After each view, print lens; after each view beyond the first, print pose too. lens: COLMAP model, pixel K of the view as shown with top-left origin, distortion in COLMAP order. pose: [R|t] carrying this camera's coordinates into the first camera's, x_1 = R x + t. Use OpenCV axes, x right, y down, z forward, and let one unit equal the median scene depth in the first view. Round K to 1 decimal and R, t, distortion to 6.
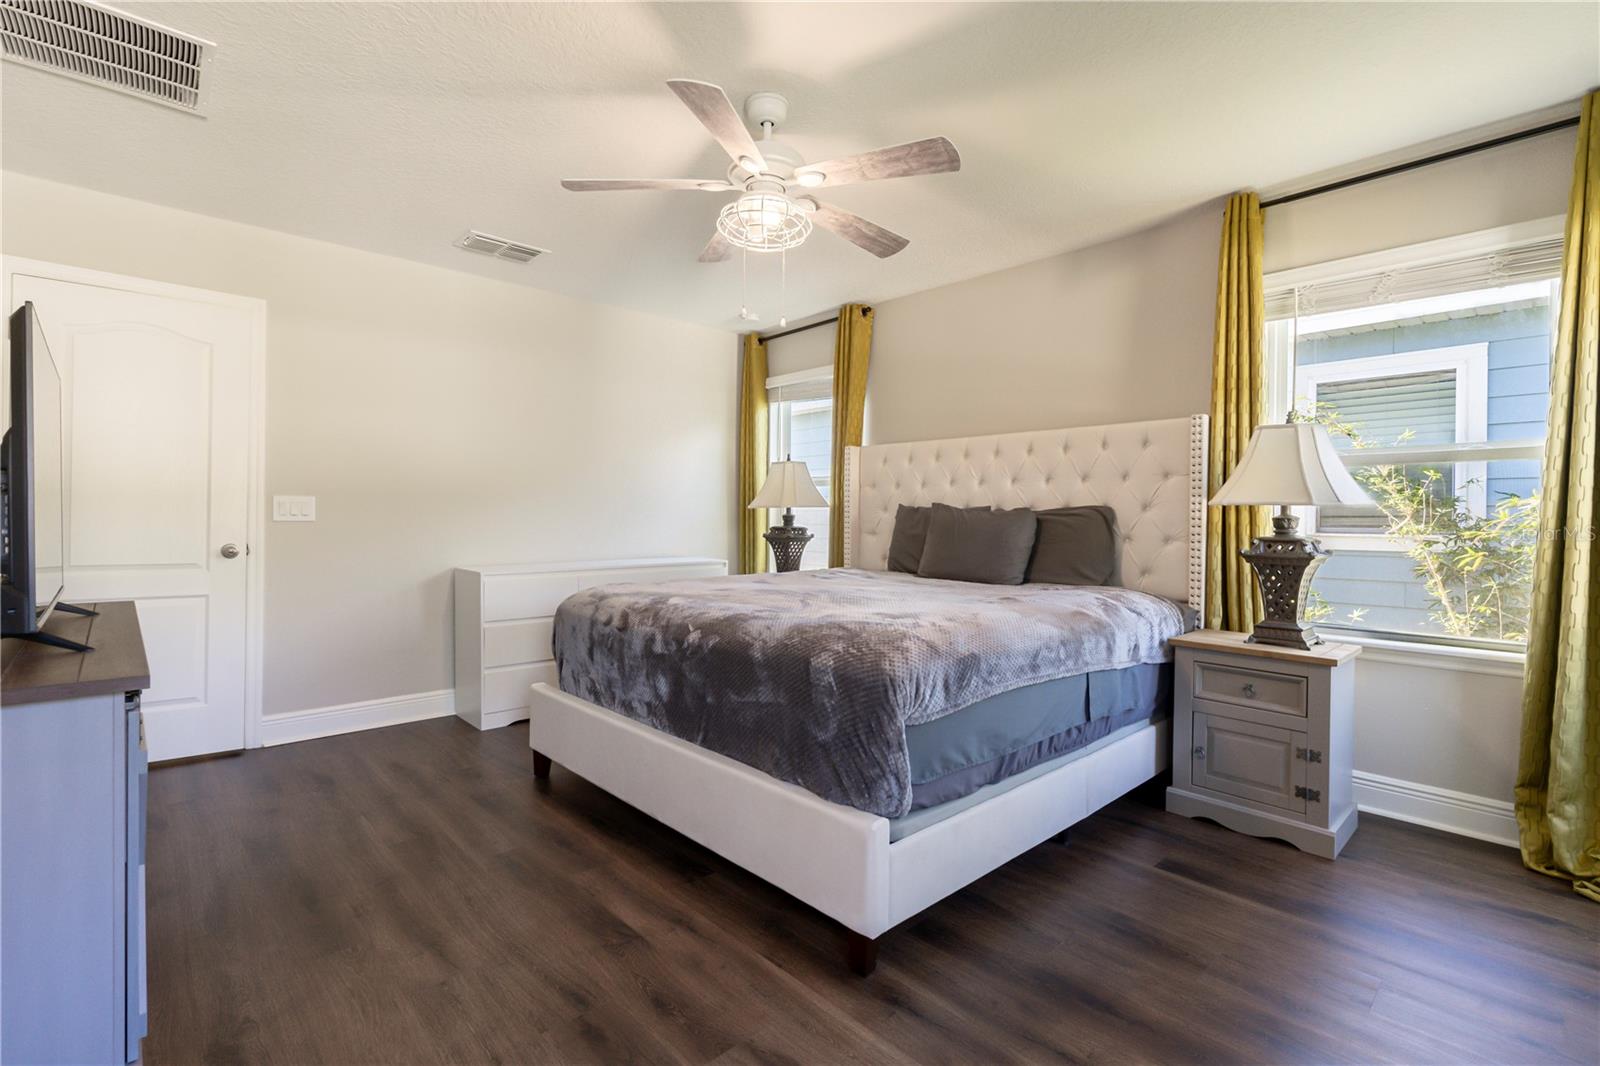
lens RADIAL K [[719.3, 0, 791.1], [0, 719.3, 532.4], [0, 0, 1]] dist [-0.014160, -0.000037]
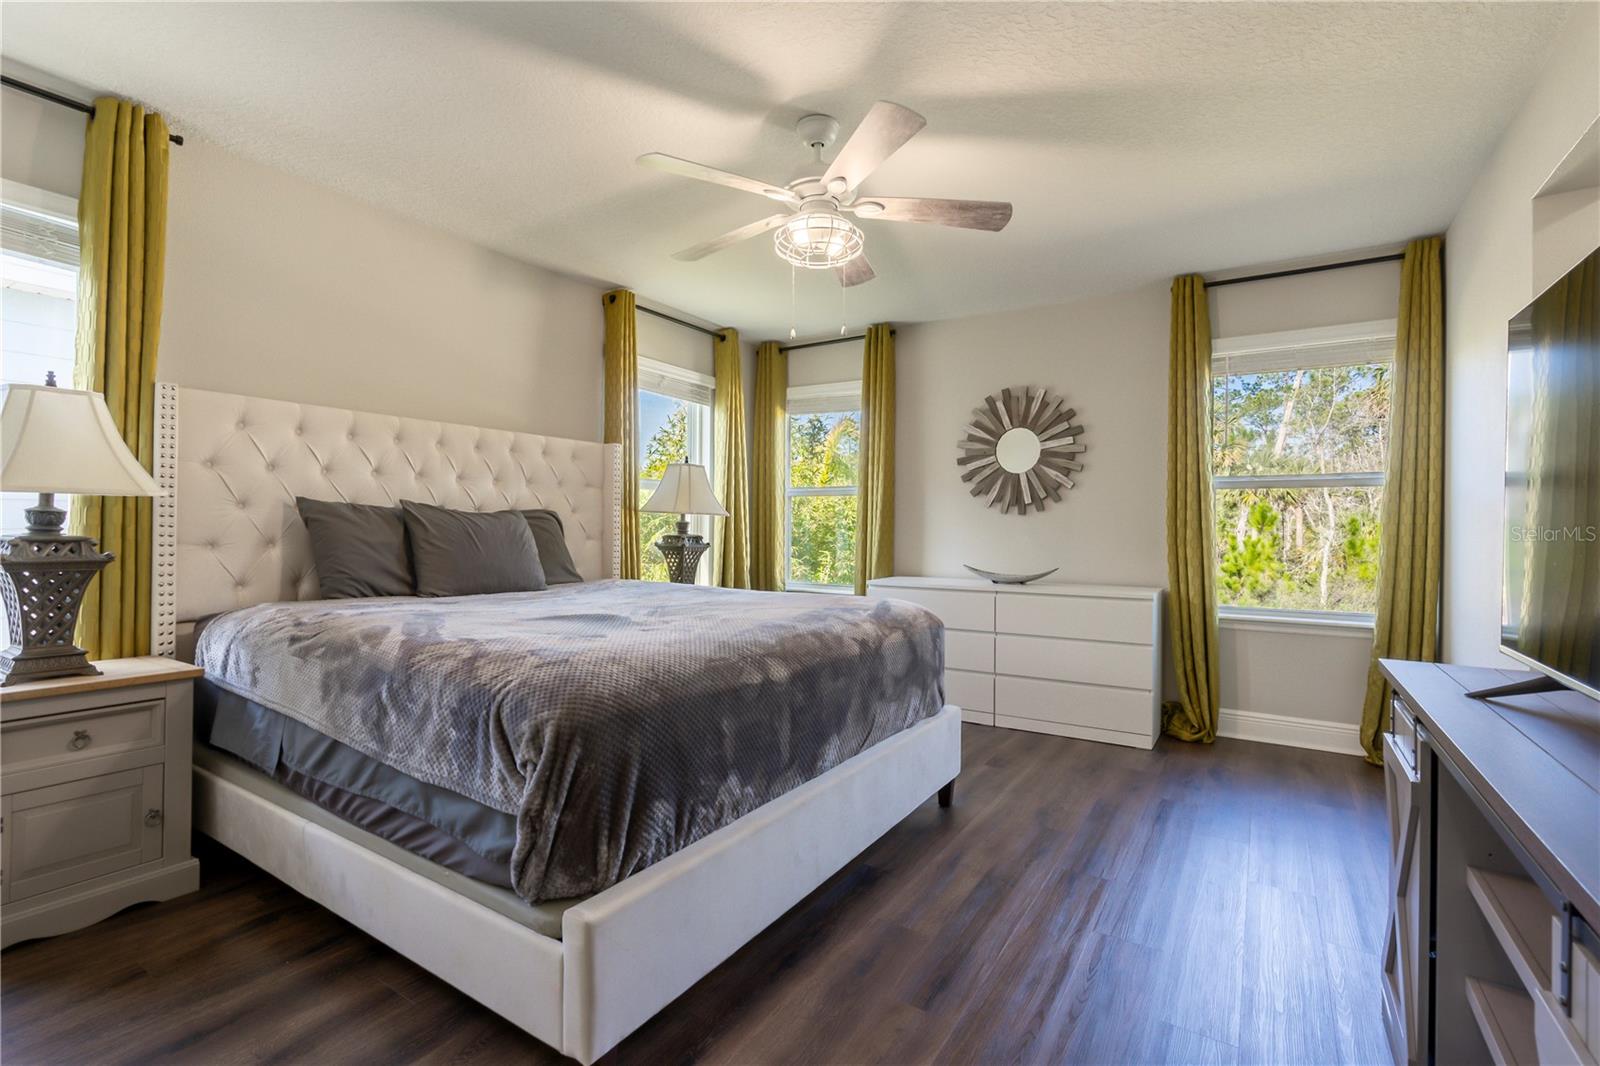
lens RADIAL K [[719.3, 0, 790.6], [0, 719.3, 521.0], [0, 0, 1]] dist [-0.014160, -0.000037]
pose [[-0.235215, -0.006514, 0.971922, -0.887519], [0.004106, 0.999962, 0.007695, -0.031397], [-0.971935, 0.005800, -0.235179, 1.087254]]
